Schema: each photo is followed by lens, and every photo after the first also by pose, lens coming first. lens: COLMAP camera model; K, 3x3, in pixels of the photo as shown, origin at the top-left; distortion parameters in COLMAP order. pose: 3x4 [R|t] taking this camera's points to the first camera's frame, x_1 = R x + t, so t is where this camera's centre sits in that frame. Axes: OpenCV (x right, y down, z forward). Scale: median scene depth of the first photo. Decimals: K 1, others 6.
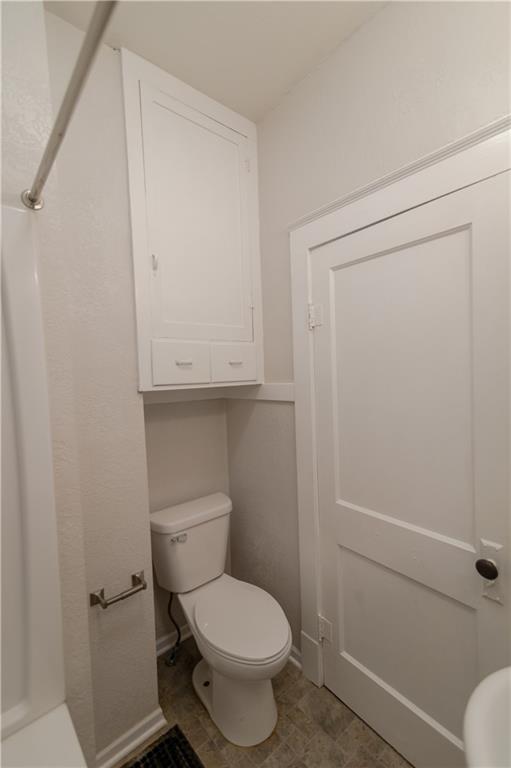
lens RADIAL K [[342.1, 0, 256.6], [0, 342.1, 384.9], [0, 0, 1]] dist [0.016010, -0.001124]
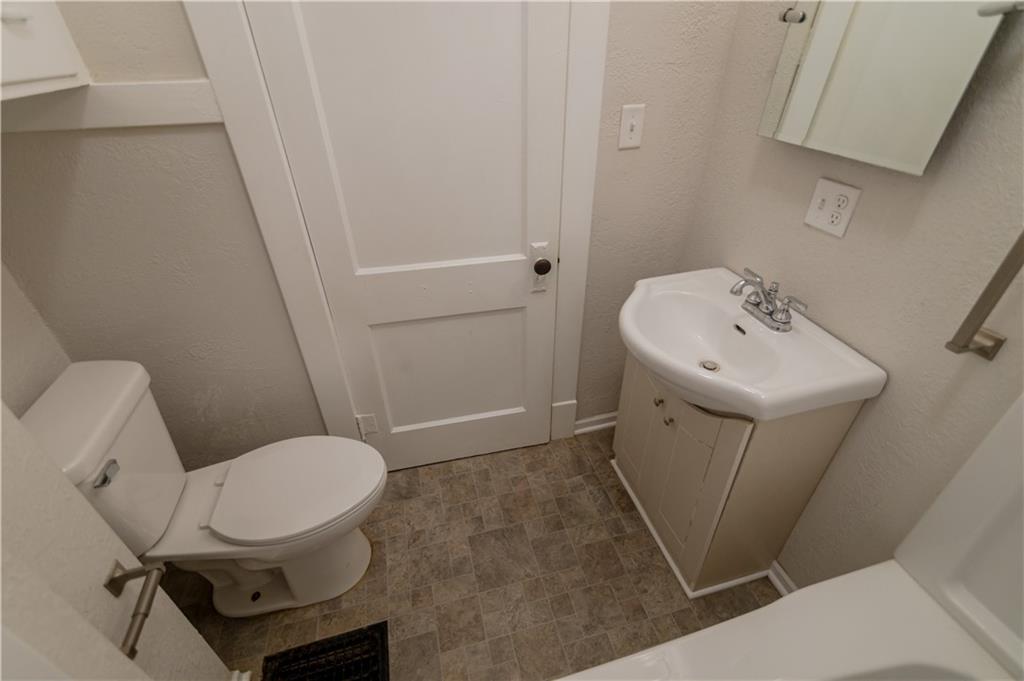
lens RADIAL K [[456.1, 0, 513.7], [0, 456.1, 342.7], [0, 0, 1]] dist [0.016010, -0.001124]
pose [[0.429952, -0.483529, 0.762458, -0.423340], [0.031049, 0.851918, 0.522753, -0.017544], [-0.902318, -0.201085, 0.381297, 0.339039]]
